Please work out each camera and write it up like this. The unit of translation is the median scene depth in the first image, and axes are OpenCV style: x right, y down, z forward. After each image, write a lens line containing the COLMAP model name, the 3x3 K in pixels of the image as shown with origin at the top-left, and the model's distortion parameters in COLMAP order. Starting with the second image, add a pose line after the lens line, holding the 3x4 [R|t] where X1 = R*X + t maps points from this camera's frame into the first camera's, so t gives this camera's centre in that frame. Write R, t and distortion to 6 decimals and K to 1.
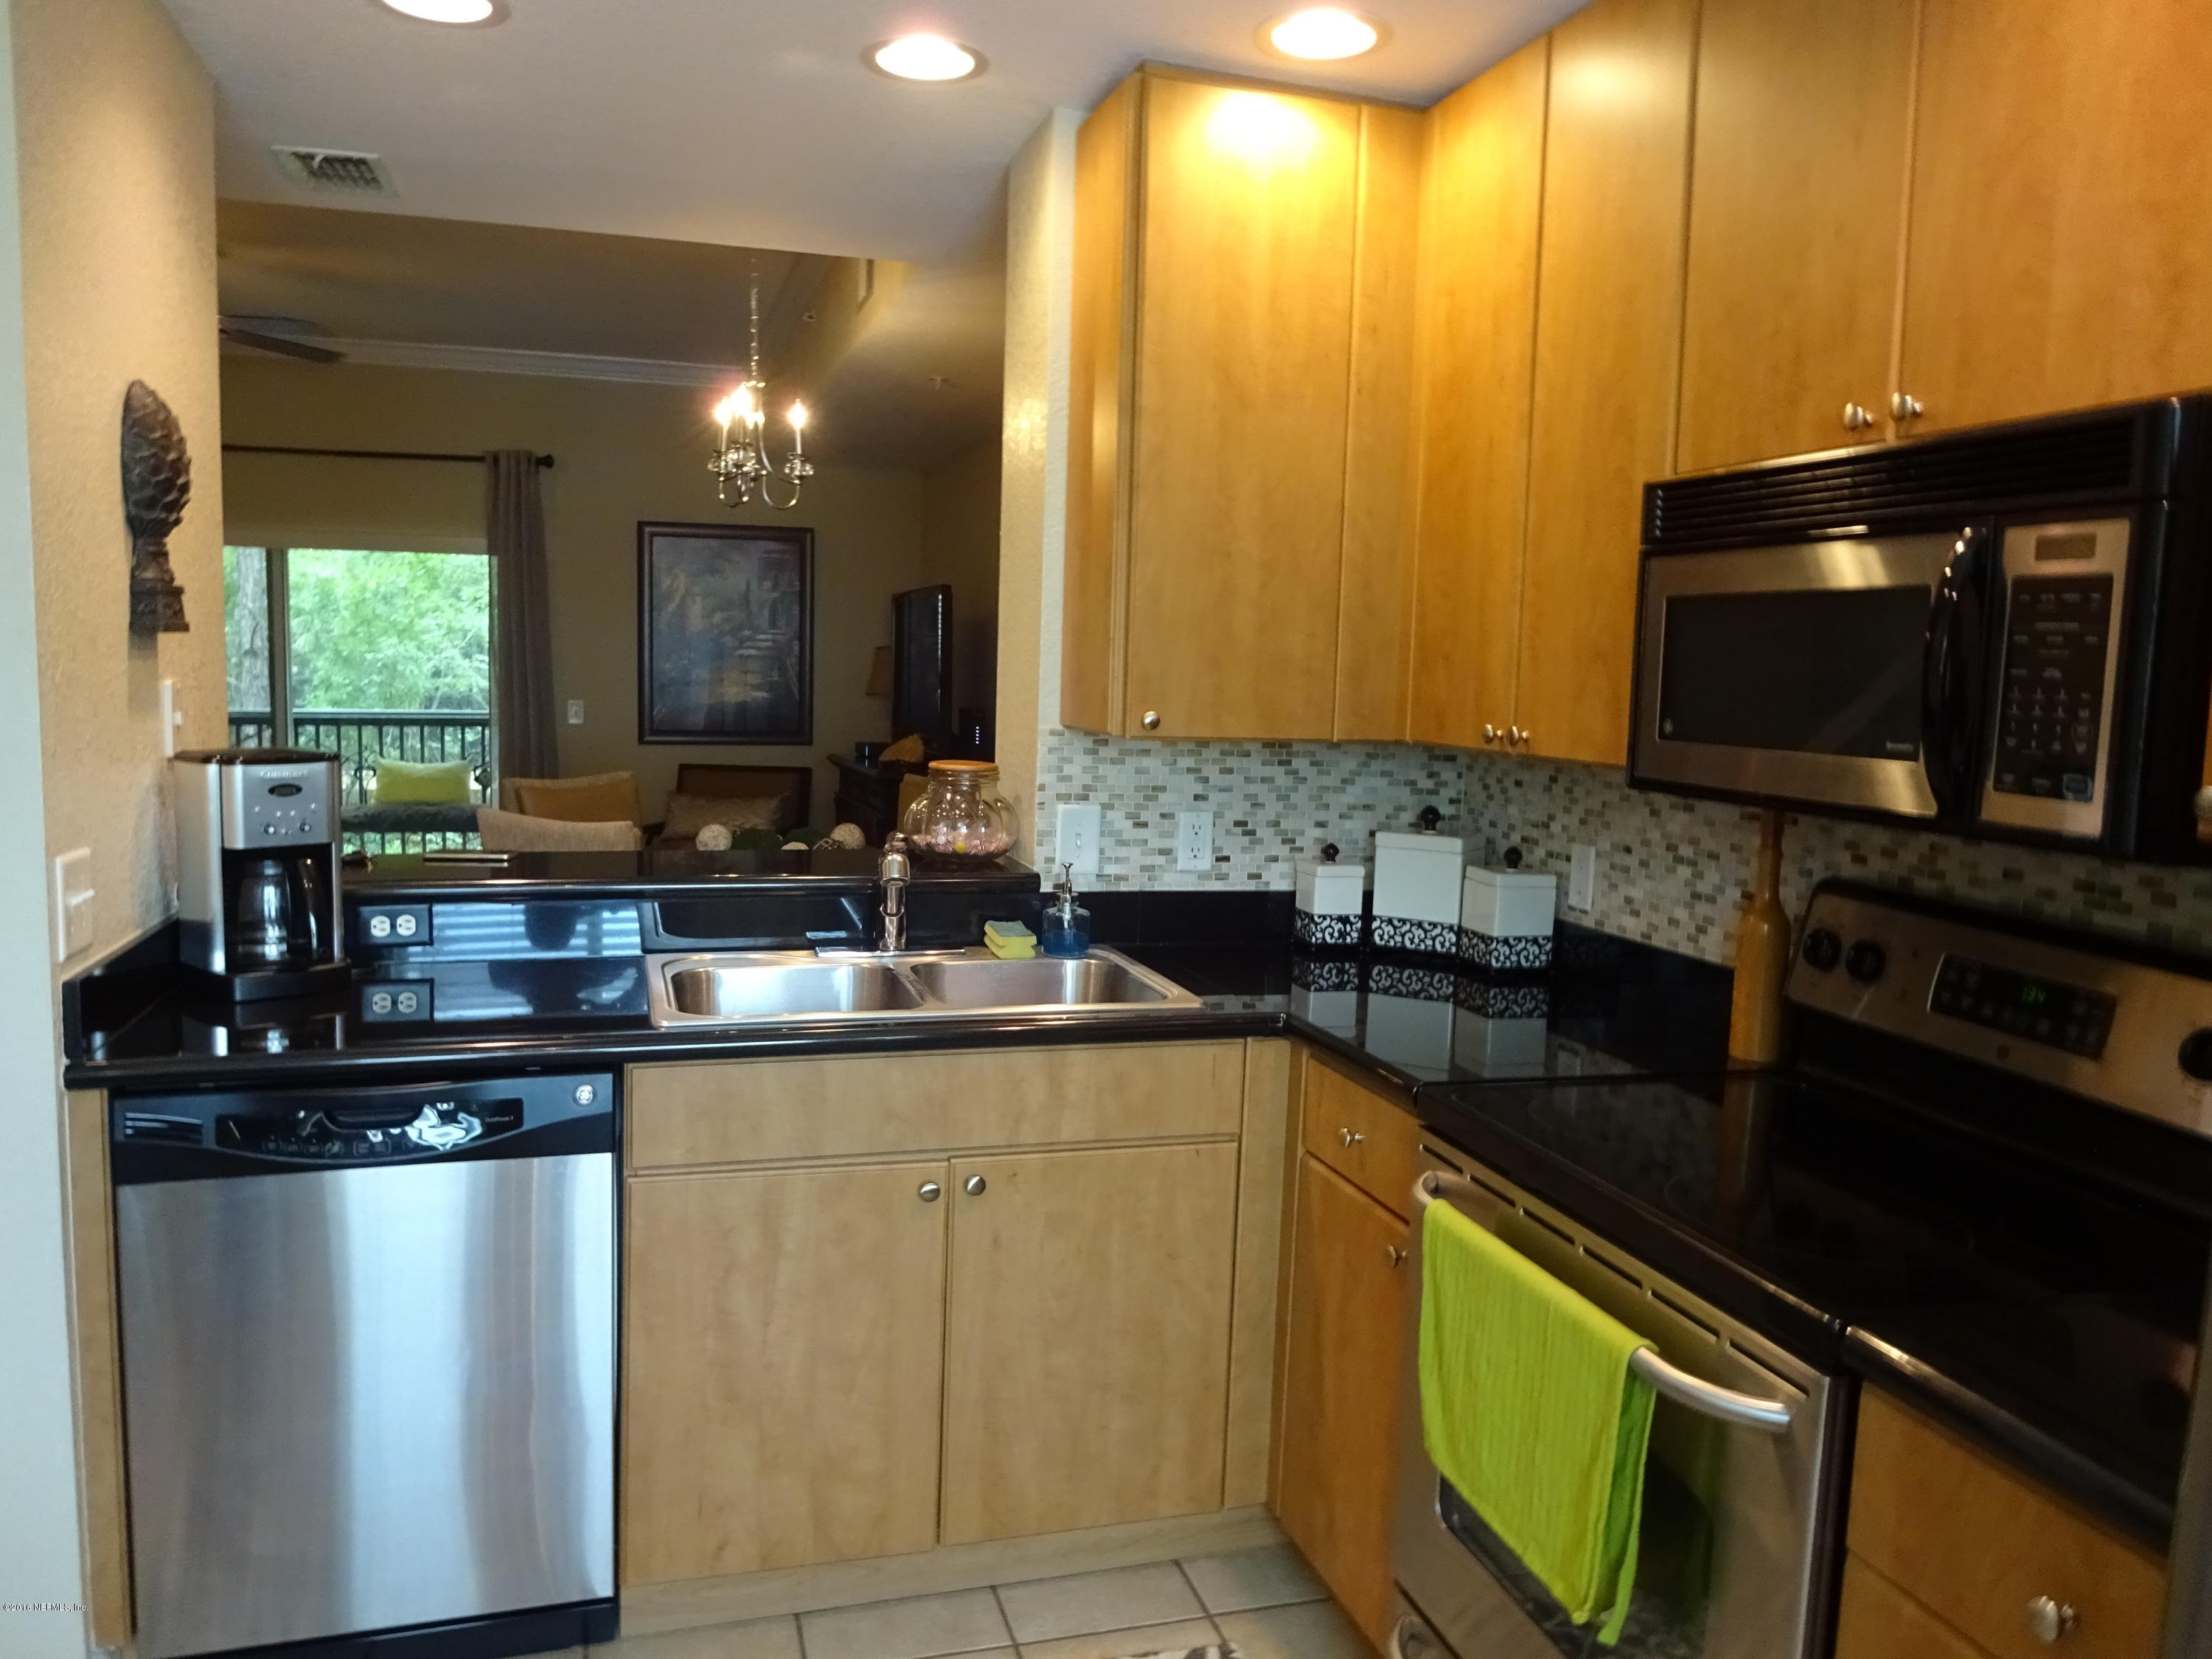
lens RADIAL K [[1665.3, 0, 1095.5], [0, 1665.3, 829.7], [0, 0, 1]] dist [0.010363, 0.010709]
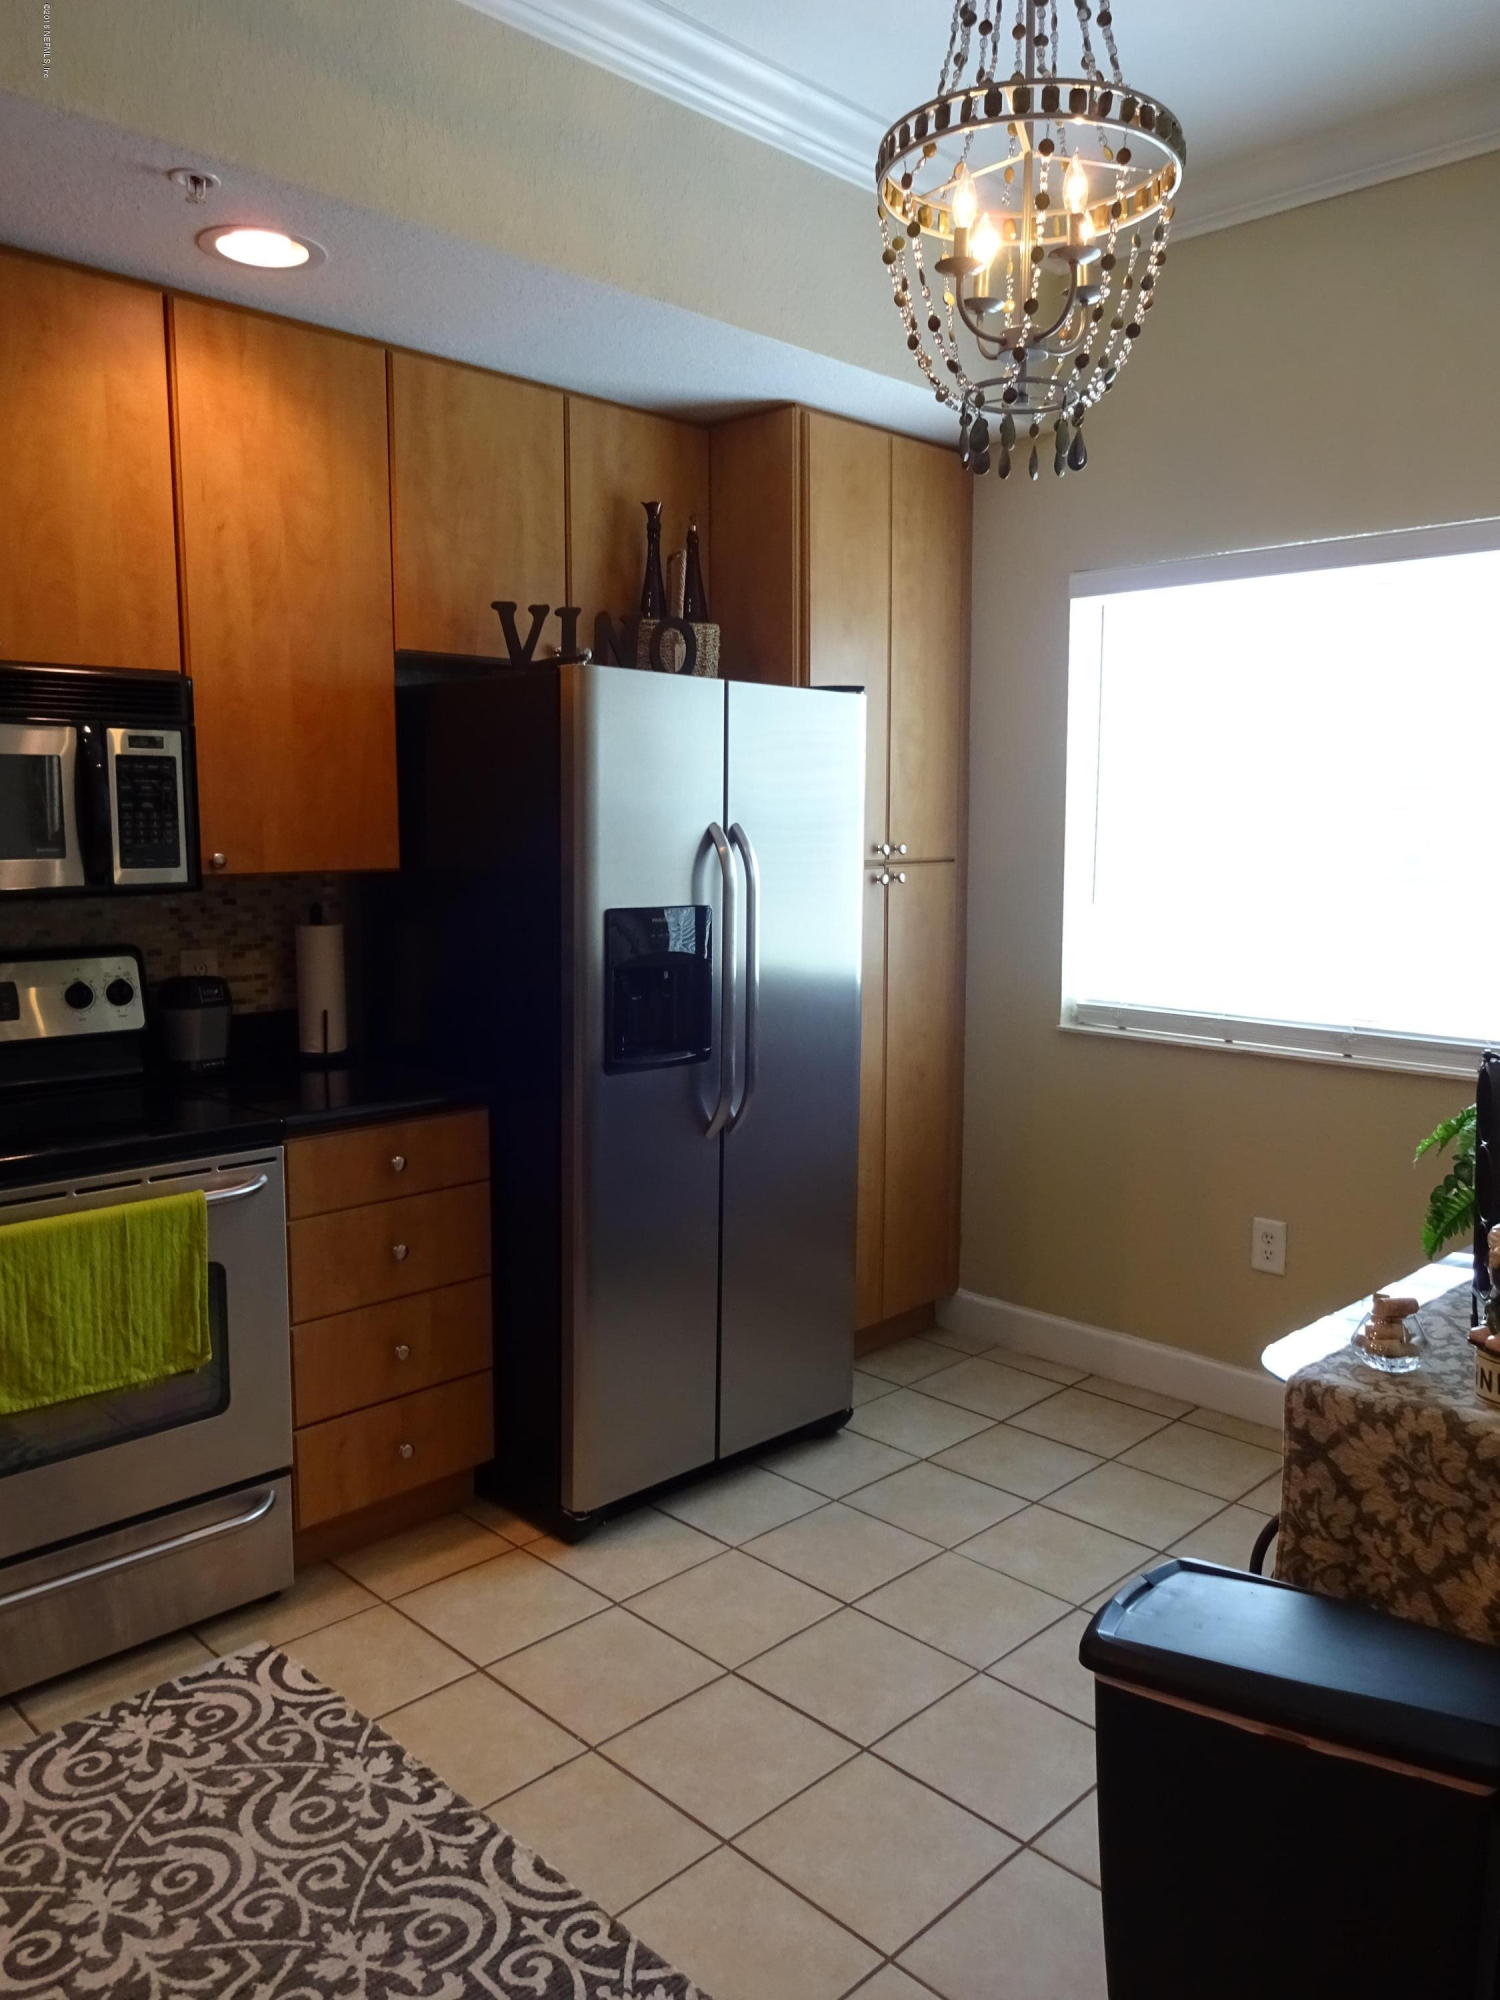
lens RADIAL K [[1505.7, 0, 756.4], [0, 1505.7, 1002.7], [0, 0, 1]] dist [0.010363, 0.010709]
pose [[-0.490495, -0.155184, 0.857515, -0.796759], [0.073268, 0.973189, 0.218026, -0.118558], [-0.868358, 0.169769, -0.465975, 0.729653]]
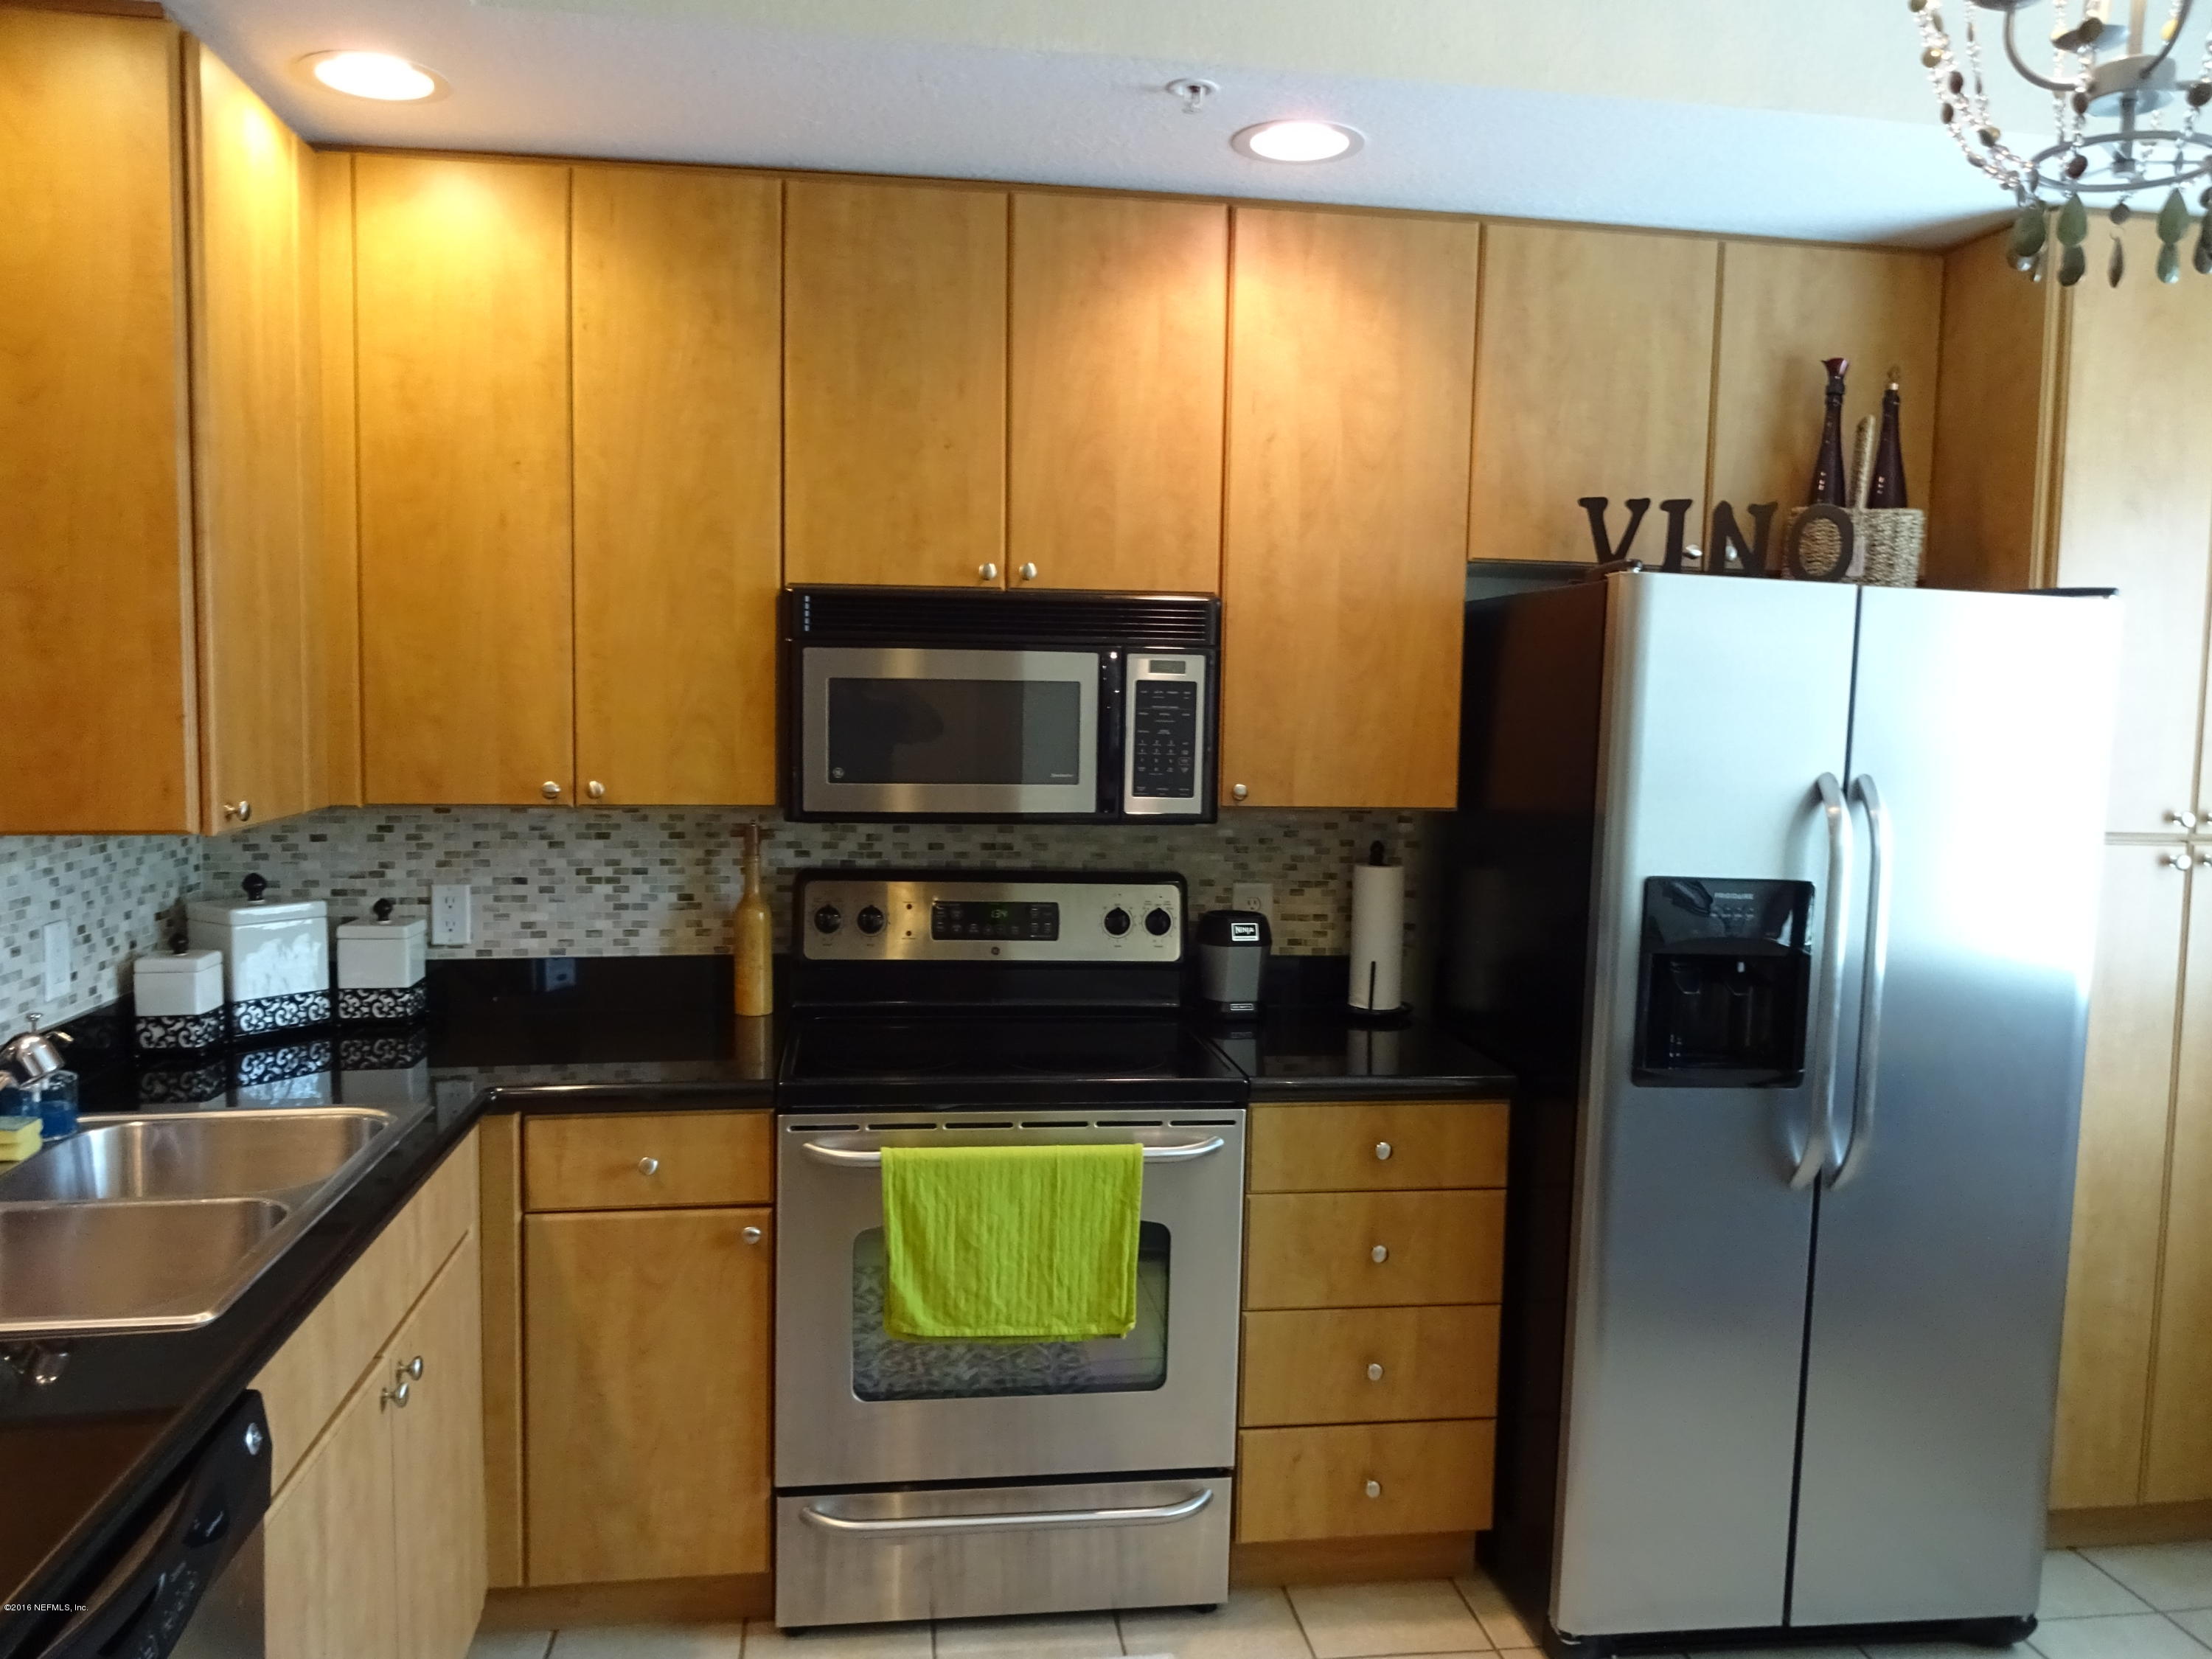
lens RADIAL K [[1665.3, 0, 1112.3], [0, 1665.3, 833.1], [0, 0, 1]] dist [0.010363, 0.010709]
pose [[0.121578, -0.120269, 0.985269, -0.774707], [0.090150, 0.989867, 0.109706, -0.112712], [-0.988480, 0.075484, 0.131188, 0.478130]]
